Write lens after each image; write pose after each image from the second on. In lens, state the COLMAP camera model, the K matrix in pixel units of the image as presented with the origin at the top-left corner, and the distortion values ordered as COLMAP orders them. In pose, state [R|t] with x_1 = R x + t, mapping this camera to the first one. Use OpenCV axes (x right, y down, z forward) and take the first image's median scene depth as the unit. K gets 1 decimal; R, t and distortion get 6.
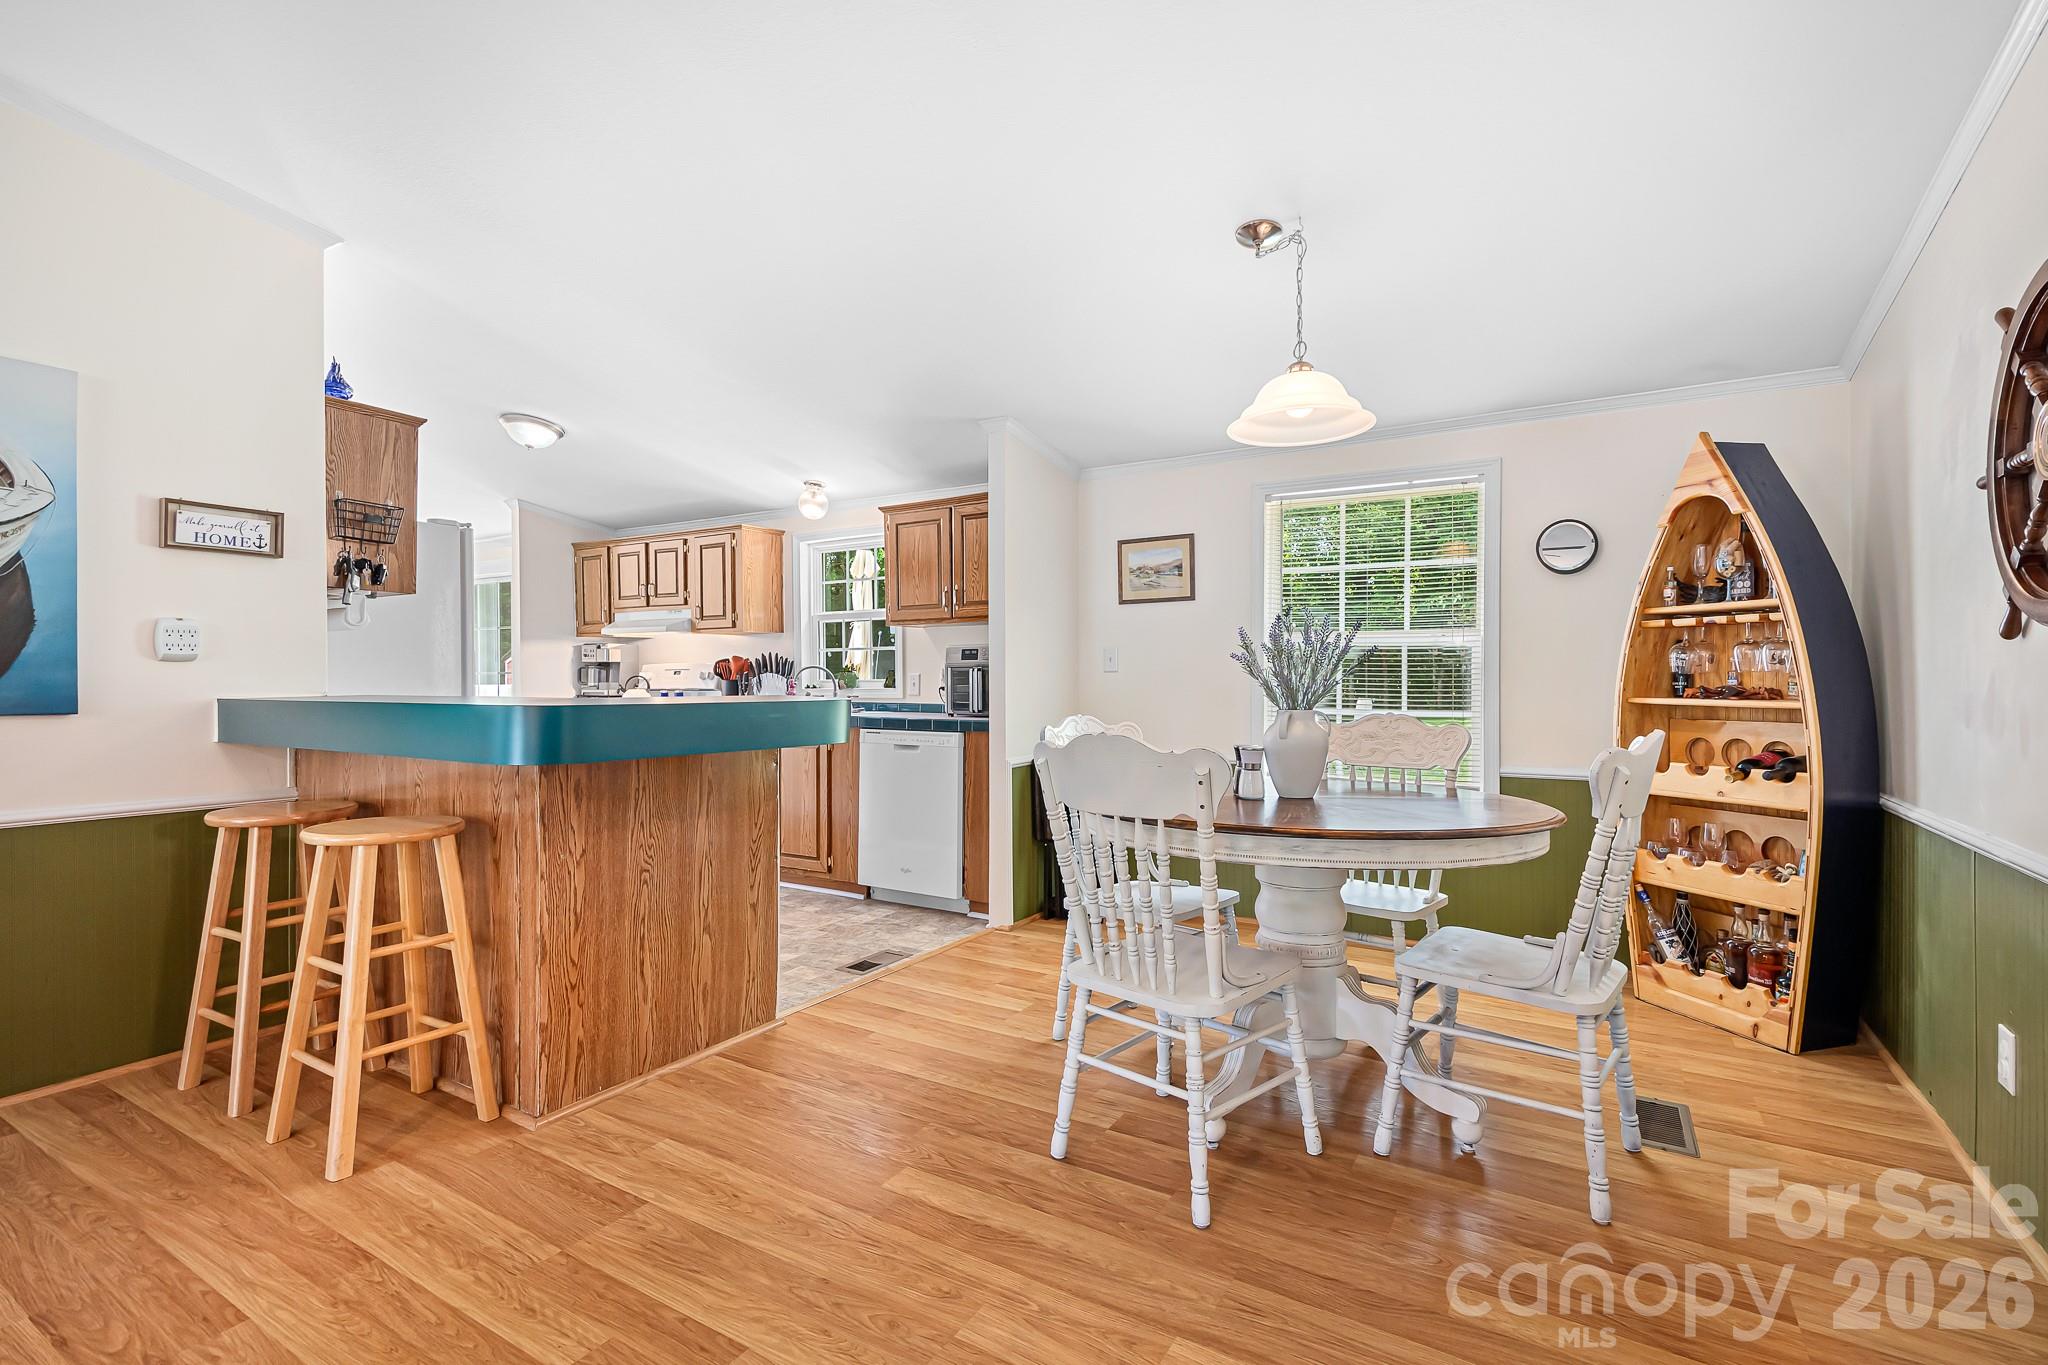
lens RADIAL K [[916.5, 0, 1019.0], [0, 916.5, 682.7], [0, 0, 1]] dist [0.012919, -0.000225]
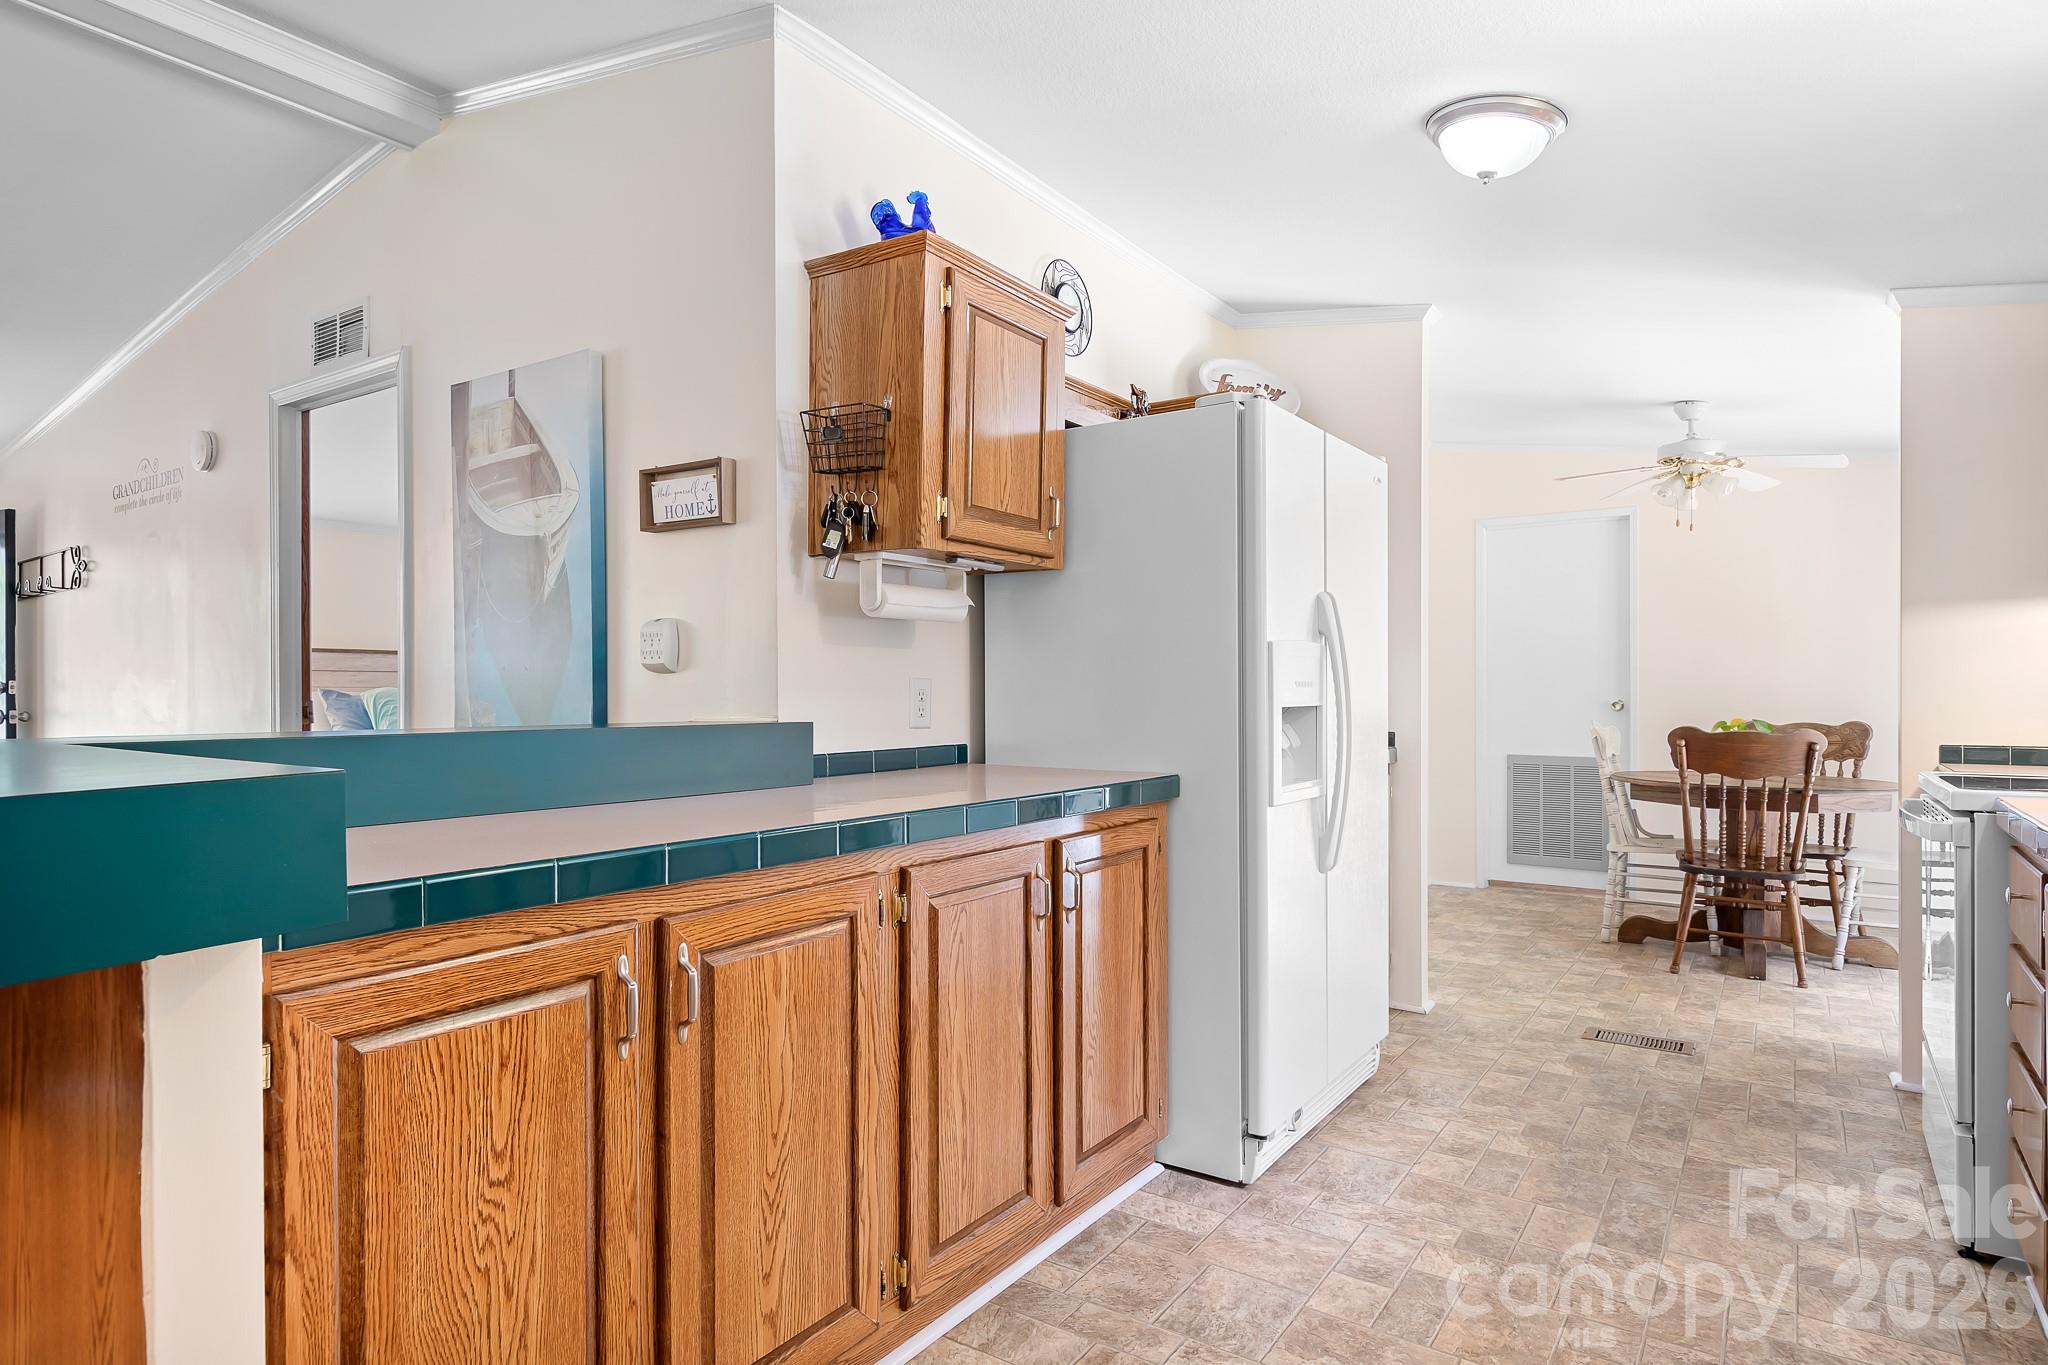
lens RADIAL K [[1145.8, 0, 1017.7], [0, 1145.8, 687.9], [0, 0, 1]] dist [0.023901, -0.010627]
pose [[-0.050653, -0.000010, -0.998716, 0.049725], [-0.005861, 0.999983, 0.000287, -0.010278], [0.998699, 0.005868, -0.050652, 1.127929]]
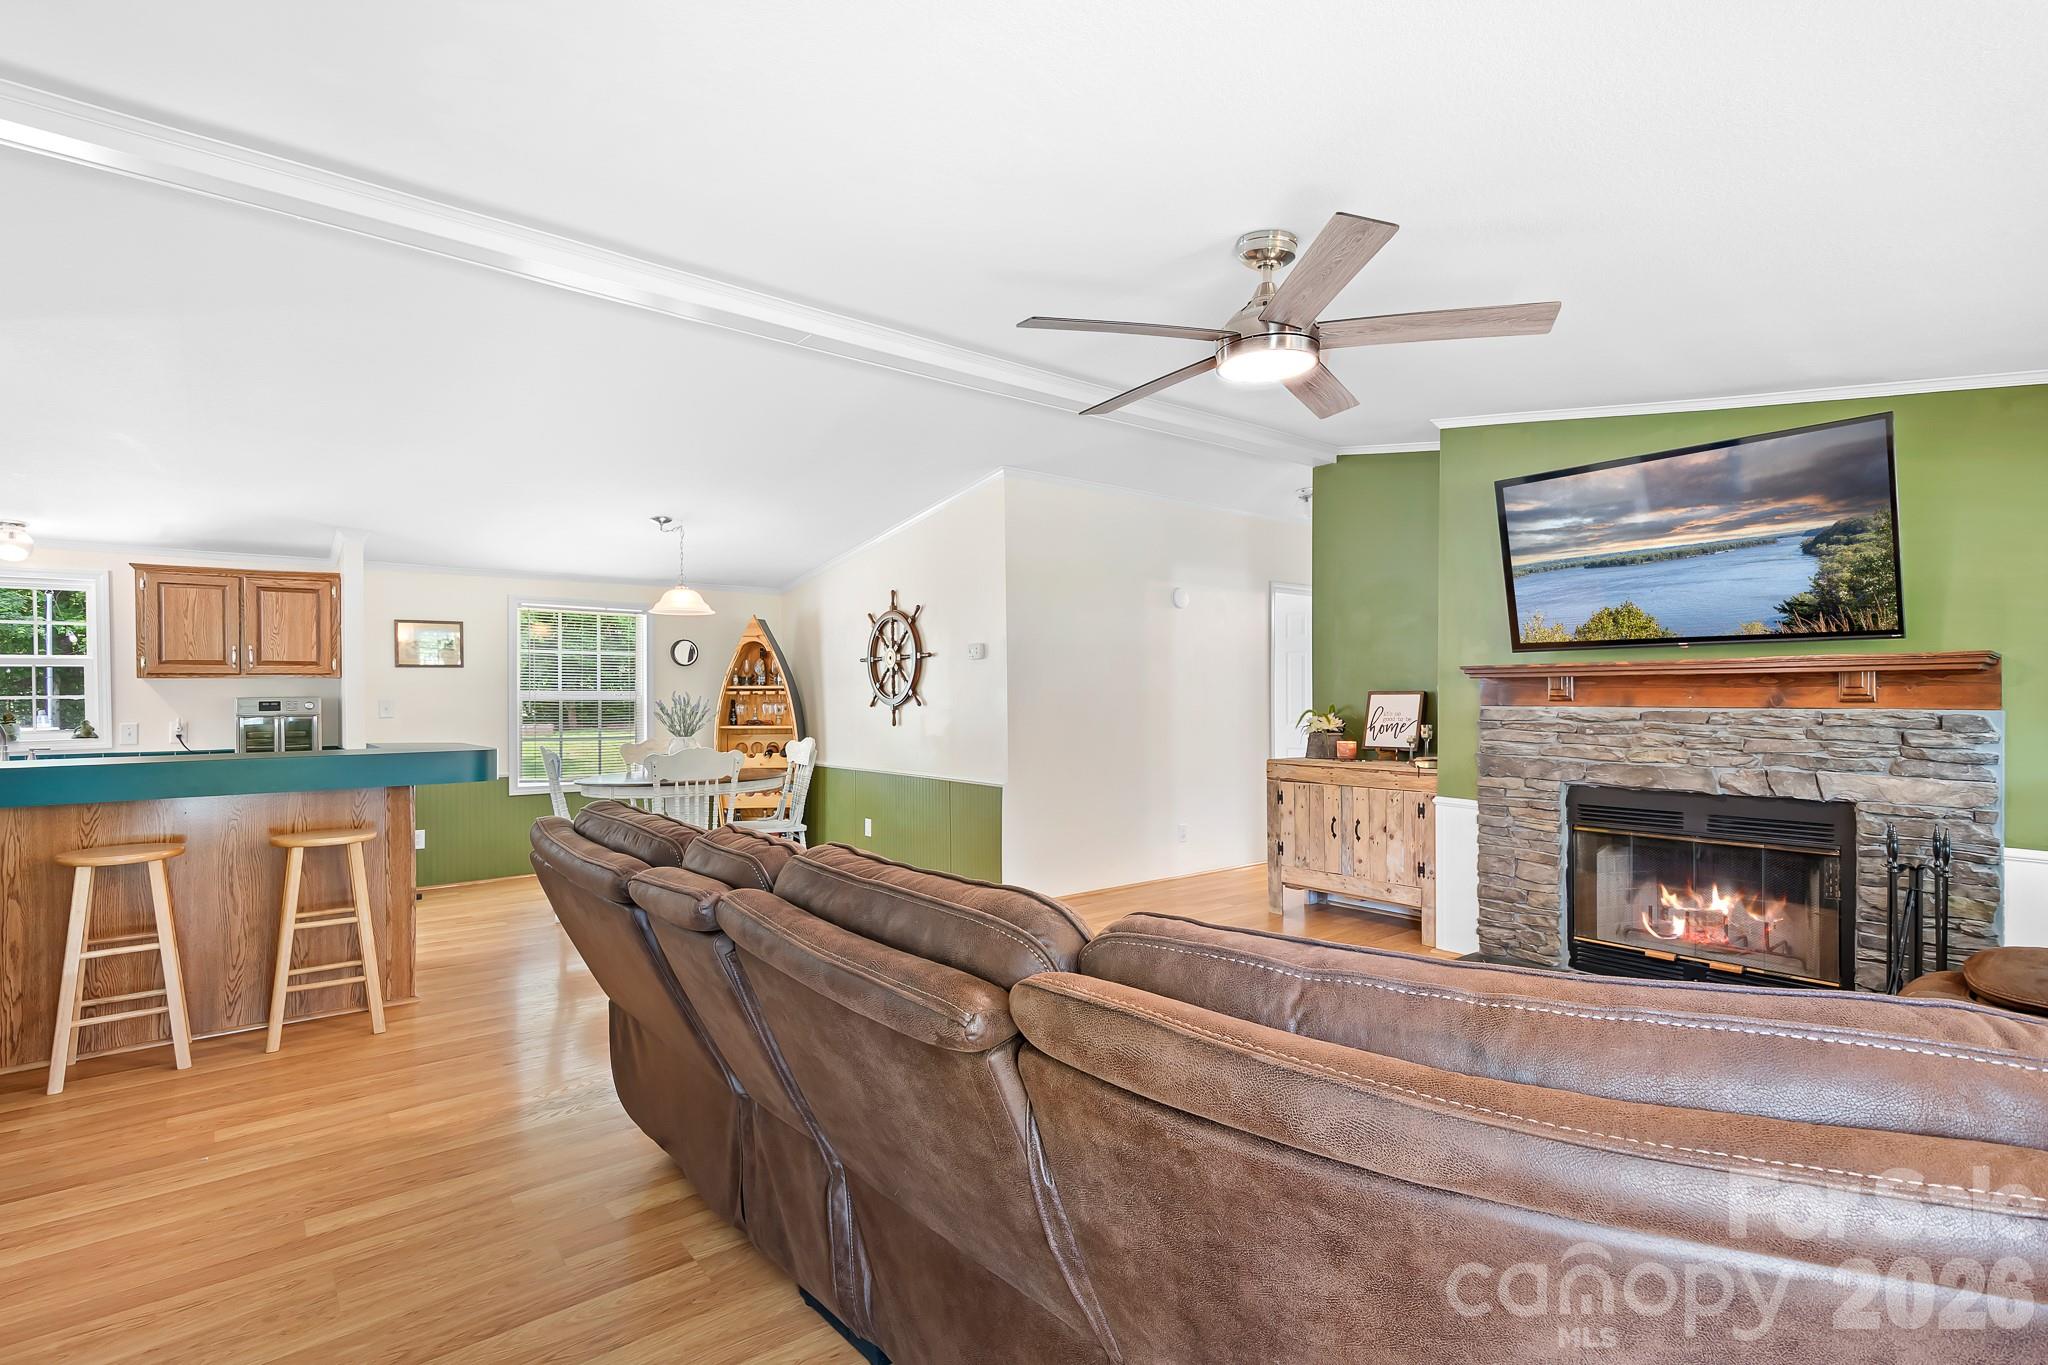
lens RADIAL K [[978.9, 0, 1014.5], [0, 978.9, 690.0], [0, 0, 1]] dist [0.016604, -0.007636]
pose [[0.344052, 0.003406, 0.938944, -1.289717], [0.010729, 0.999914, -0.007558, -0.044675], [-0.938889, 0.012674, 0.343986, -0.463285]]
